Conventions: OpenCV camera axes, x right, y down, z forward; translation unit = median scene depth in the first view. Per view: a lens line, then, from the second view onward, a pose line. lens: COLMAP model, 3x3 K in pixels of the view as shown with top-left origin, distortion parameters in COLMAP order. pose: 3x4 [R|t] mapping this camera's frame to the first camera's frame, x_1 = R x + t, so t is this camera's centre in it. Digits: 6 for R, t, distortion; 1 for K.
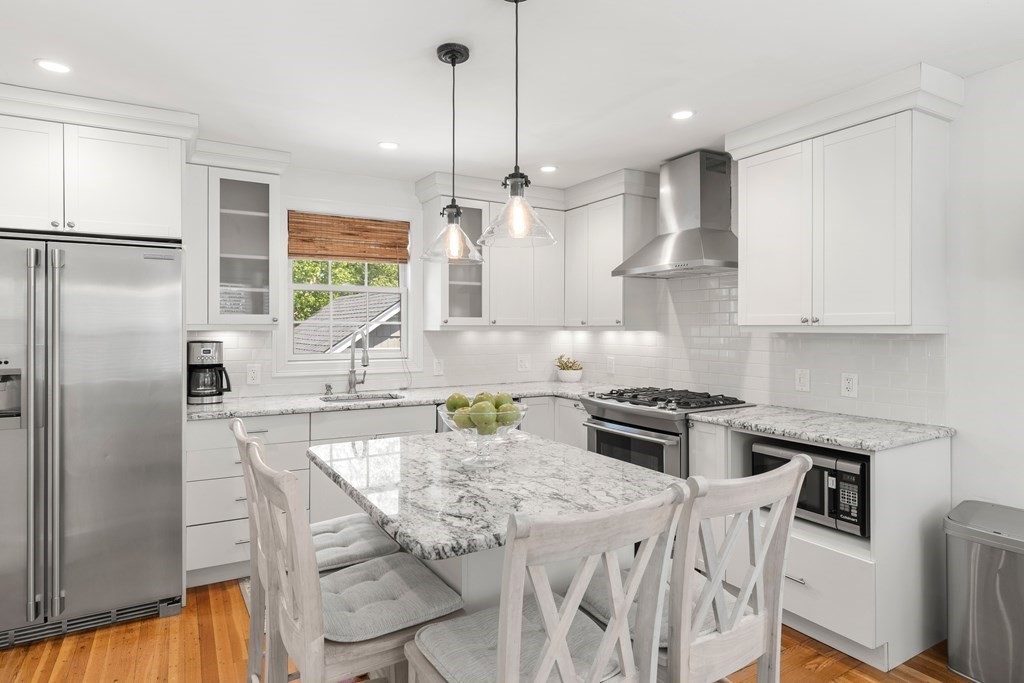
lens RADIAL K [[575.8, 0, 506.4], [0, 575.8, 333.0], [0, 0, 1]] dist [-0.001522, 0.000282]
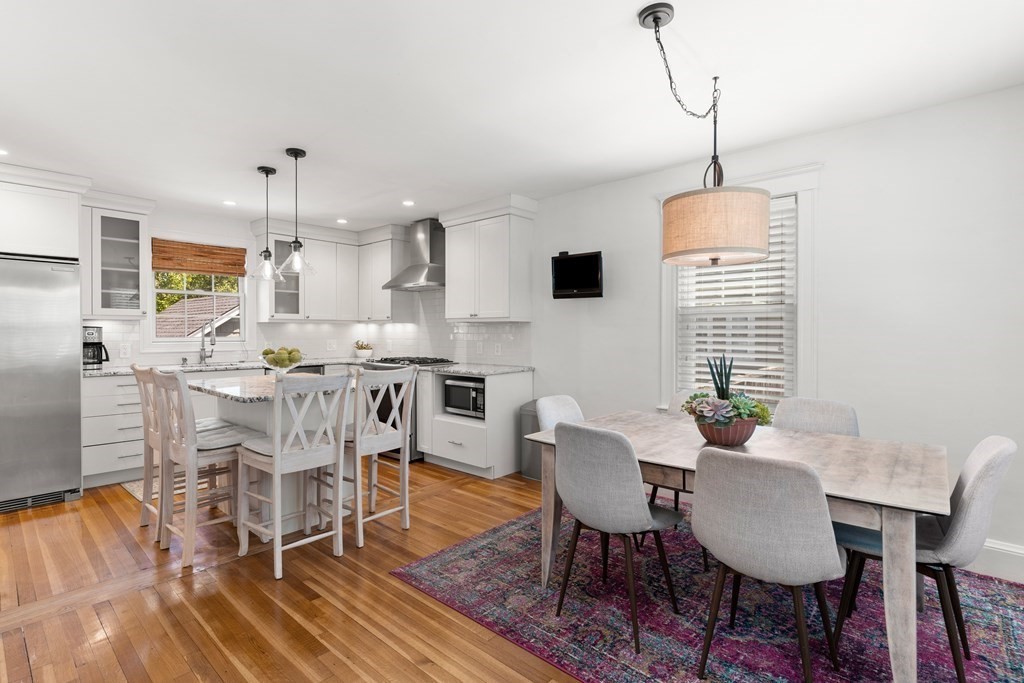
lens RADIAL K [[486.2, 0, 503.6], [0, 486.2, 336.8], [0, 0, 1]] dist [-0.000408, 0.000082]
pose [[0.953311, -0.002344, 0.301982, 0.104191], [0.001349, 0.999993, 0.003503, 0.036520], [-0.301988, -0.002932, 0.953307, -0.480788]]
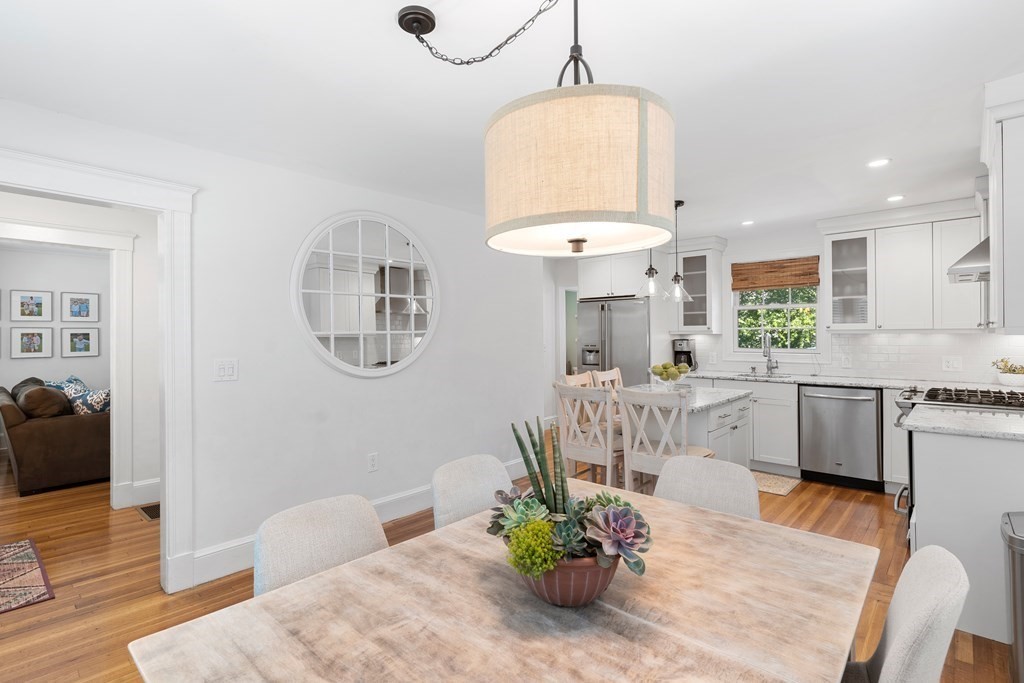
lens RADIAL K [[486.2, 0, 503.6], [0, 486.2, 336.8], [0, 0, 1]] dist [-0.000408, 0.000082]
pose [[0.289589, 0.002203, -0.957148, 0.907932], [-0.000723, 0.999998, 0.002083, 0.001779], [0.957151, 0.000089, 0.289590, -0.081745]]
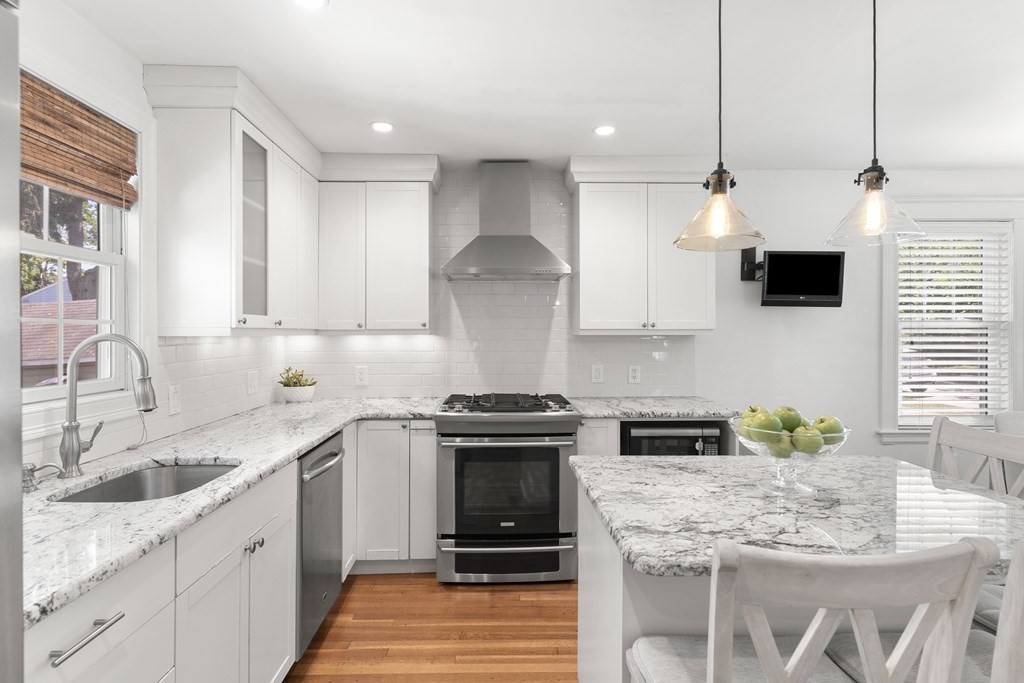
lens RADIAL K [[533.3, 0, 504.7], [0, 533.3, 334.6], [0, 0, 1]] dist [-0.003193, -0.000704]
pose [[0.486870, -0.005502, 0.873457, -0.538893], [0.009276, 0.999956, 0.001128, -0.004569], [-0.873425, 0.007553, 0.486900, 0.573395]]
